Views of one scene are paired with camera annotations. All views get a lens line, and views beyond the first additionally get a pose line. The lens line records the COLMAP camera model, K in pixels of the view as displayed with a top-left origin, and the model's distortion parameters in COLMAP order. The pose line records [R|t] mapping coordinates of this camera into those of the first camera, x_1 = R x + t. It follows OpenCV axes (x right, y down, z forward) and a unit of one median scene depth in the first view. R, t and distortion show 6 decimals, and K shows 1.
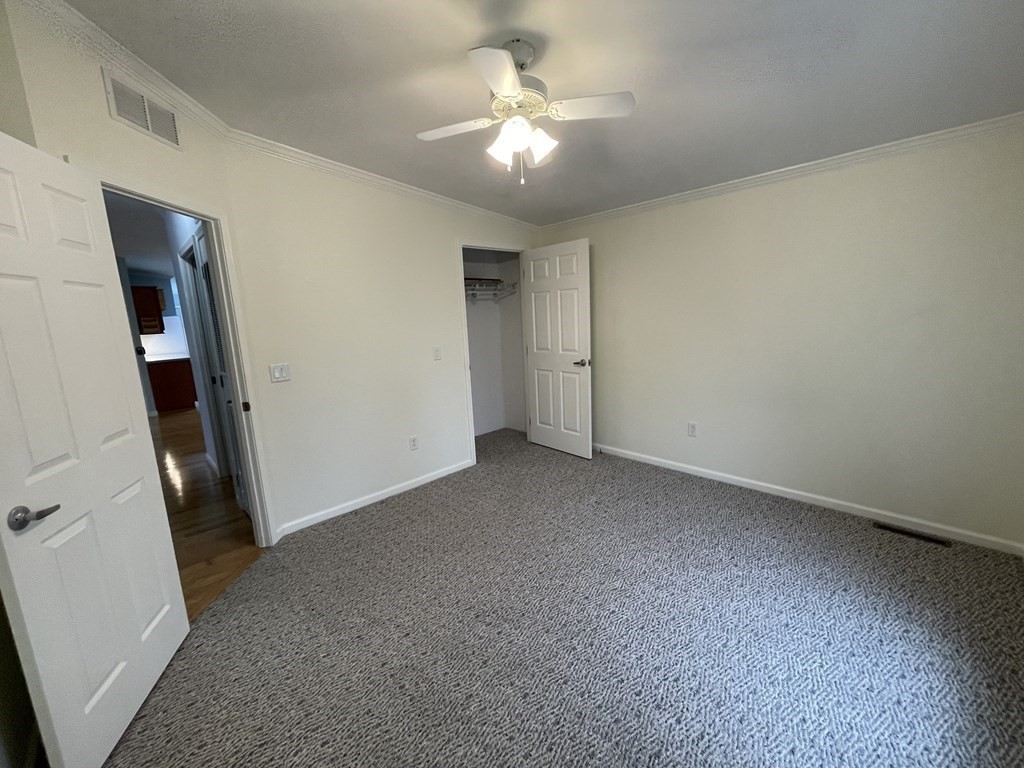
lens RADIAL K [[412.0, 0, 511.6], [0, 412.0, 386.0], [0, 0, 1]] dist [0.002521, 0.000017]
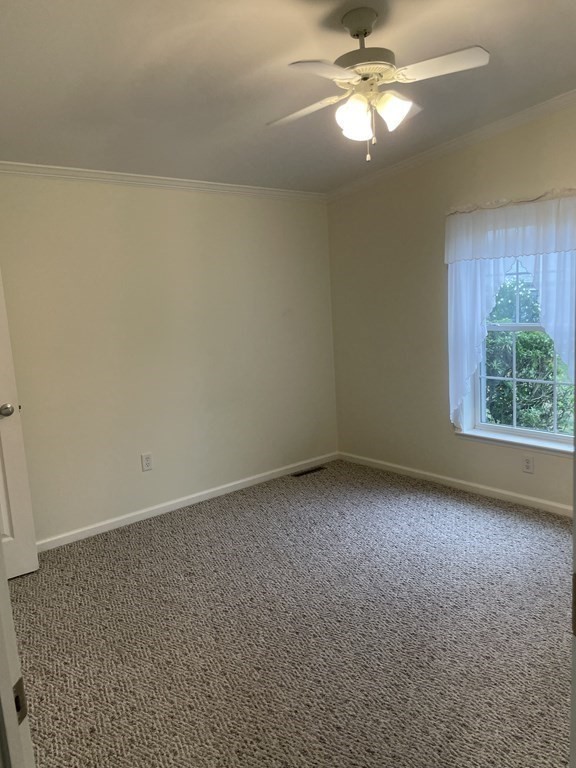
lens RADIAL K [[585.6, 0, 287.6], [0, 585.6, 383.2], [0, 0, 1]] dist [-0.001088, -0.000737]
pose [[0.064886, -0.103880, 0.992471, -0.811599], [0.230988, 0.969119, 0.086335, -0.098575], [-0.970791, 0.223647, 0.086877, 0.700122]]
